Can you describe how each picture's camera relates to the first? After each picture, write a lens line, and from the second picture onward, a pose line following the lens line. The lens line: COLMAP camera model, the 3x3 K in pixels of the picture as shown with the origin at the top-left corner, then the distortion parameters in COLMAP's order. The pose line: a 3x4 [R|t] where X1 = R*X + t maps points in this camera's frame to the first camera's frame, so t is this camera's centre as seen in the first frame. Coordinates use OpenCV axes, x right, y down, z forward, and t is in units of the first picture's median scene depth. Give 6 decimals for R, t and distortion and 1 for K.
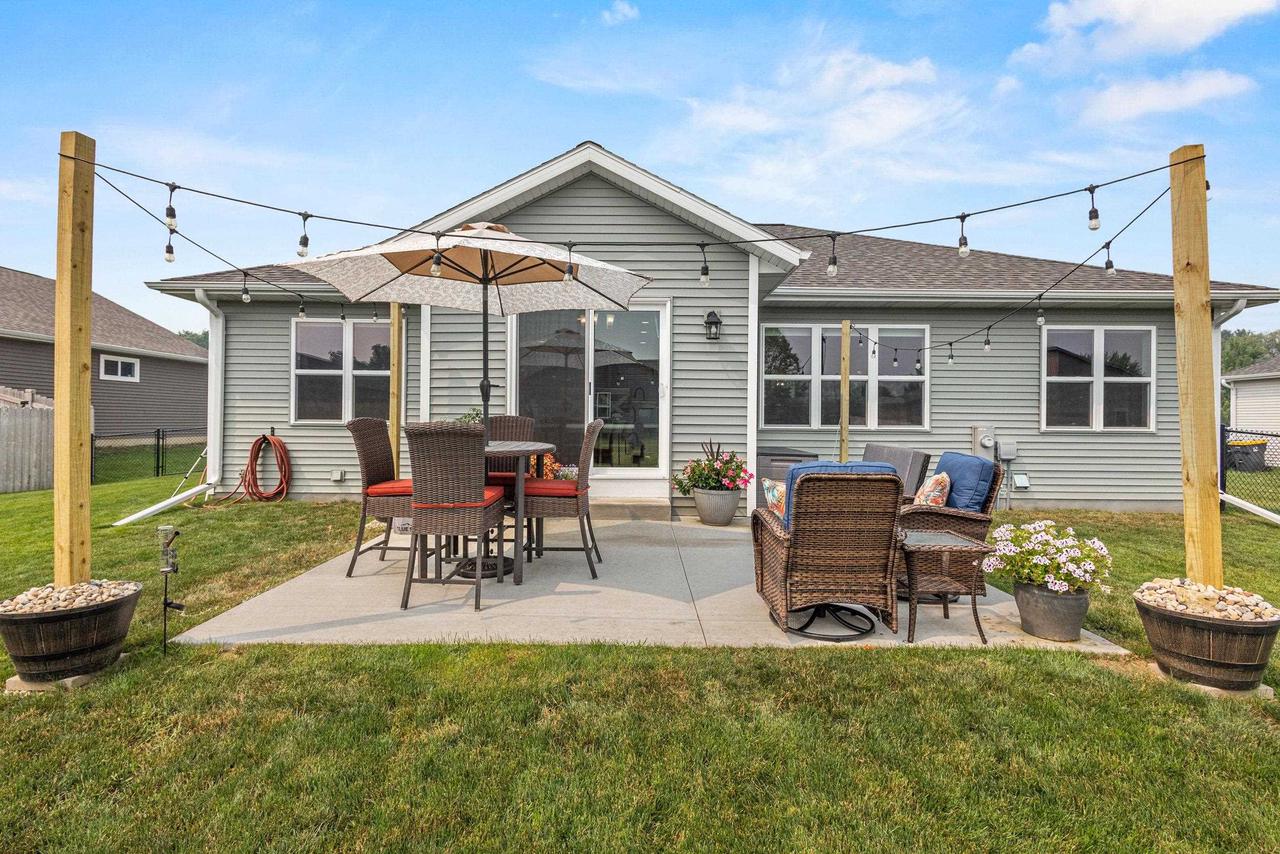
lens RADIAL K [[569.4, 0, 640.3], [0, 569.4, 419.2], [0, 0, 1]] dist [0.006413, -0.000114]
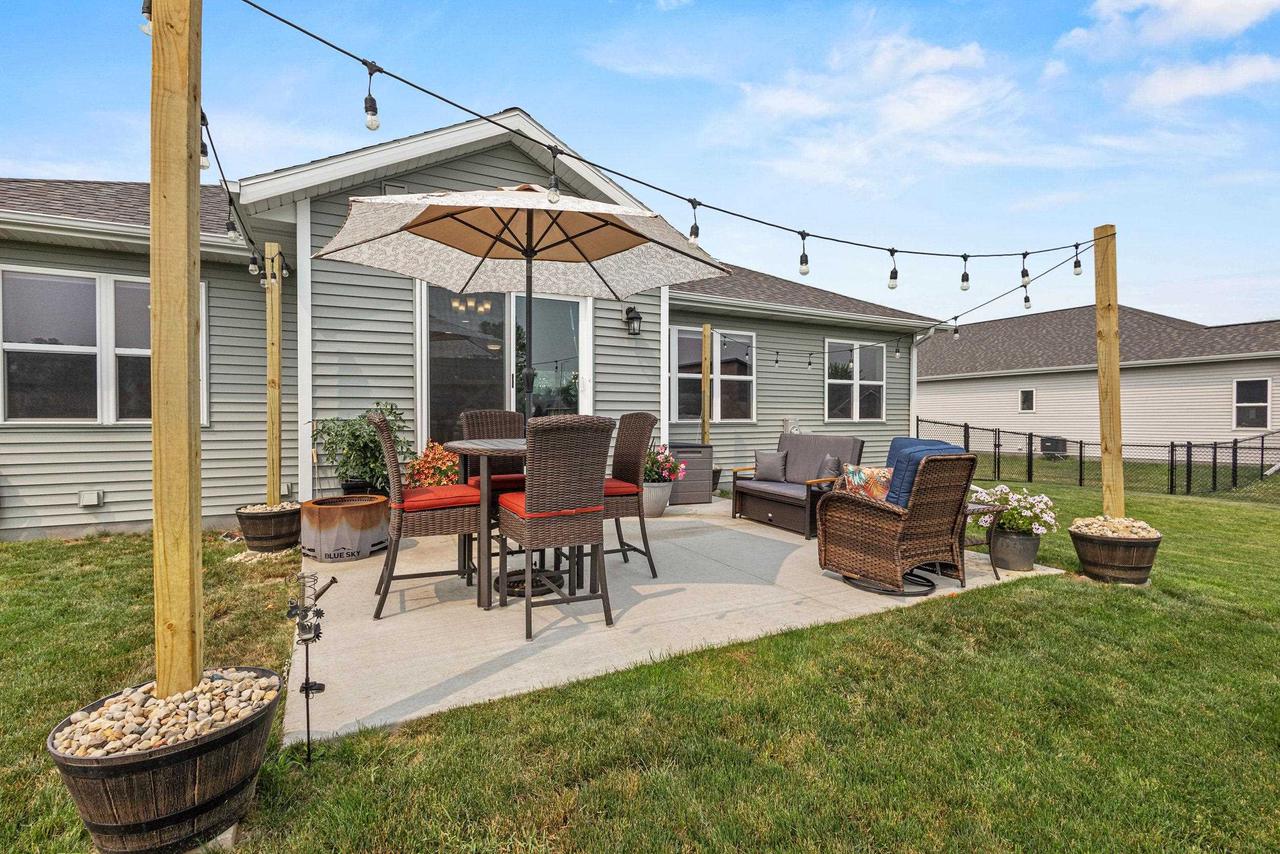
lens RADIAL K [[569.4, 0, 628.3], [0, 569.4, 424.6], [0, 0, 1]] dist [0.006413, -0.000114]
pose [[0.888450, -0.014102, 0.458757, -0.334708], [0.007482, 0.999840, 0.016244, 0.002627], [-0.458913, -0.011000, 0.888413, 0.098250]]
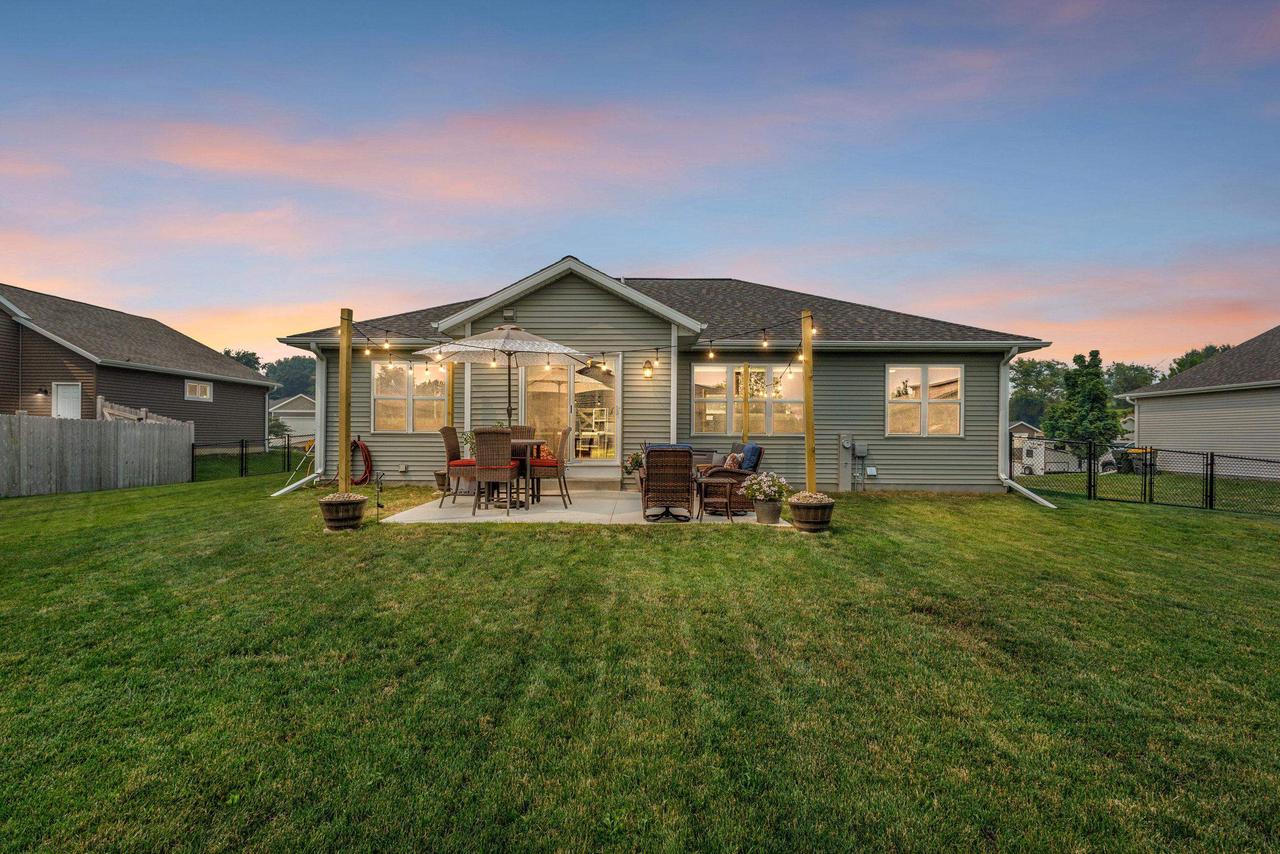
lens RADIAL K [[569.4, 0, 641.9], [0, 569.4, 430.7], [0, 0, 1]] dist [0.006413, -0.000114]
pose [[0.999966, -0.002050, -0.007987, 0.117609], [0.001999, 0.999978, -0.006318, 0.016212], [0.008000, 0.006302, 0.999948, -0.571724]]
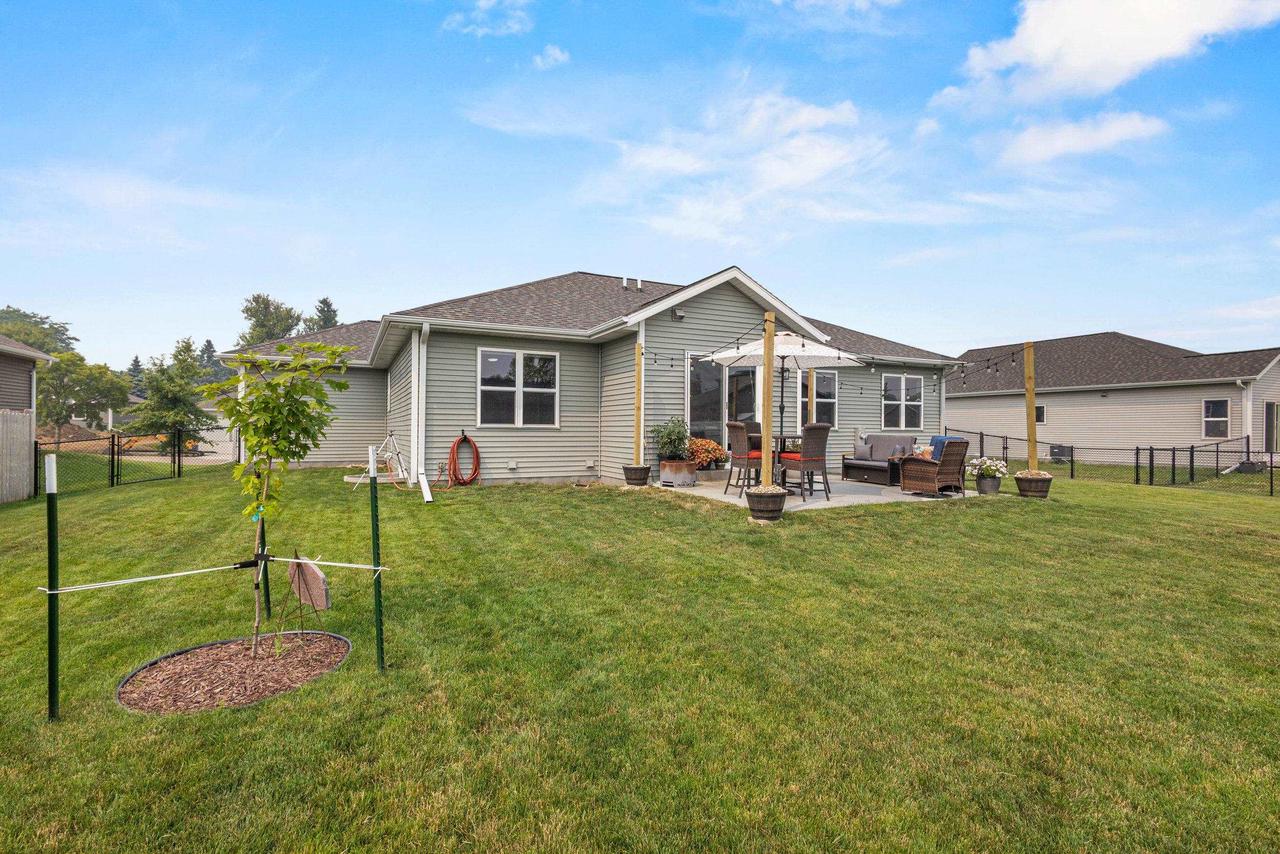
lens RADIAL K [[569.4, 0, 631.9], [0, 569.4, 431.2], [0, 0, 1]] dist [0.006413, -0.000114]
pose [[0.903930, -0.005550, 0.427645, -1.069357], [0.001993, 0.999960, 0.008764, 0.008551], [-0.427676, -0.007069, 0.903904, -0.437242]]
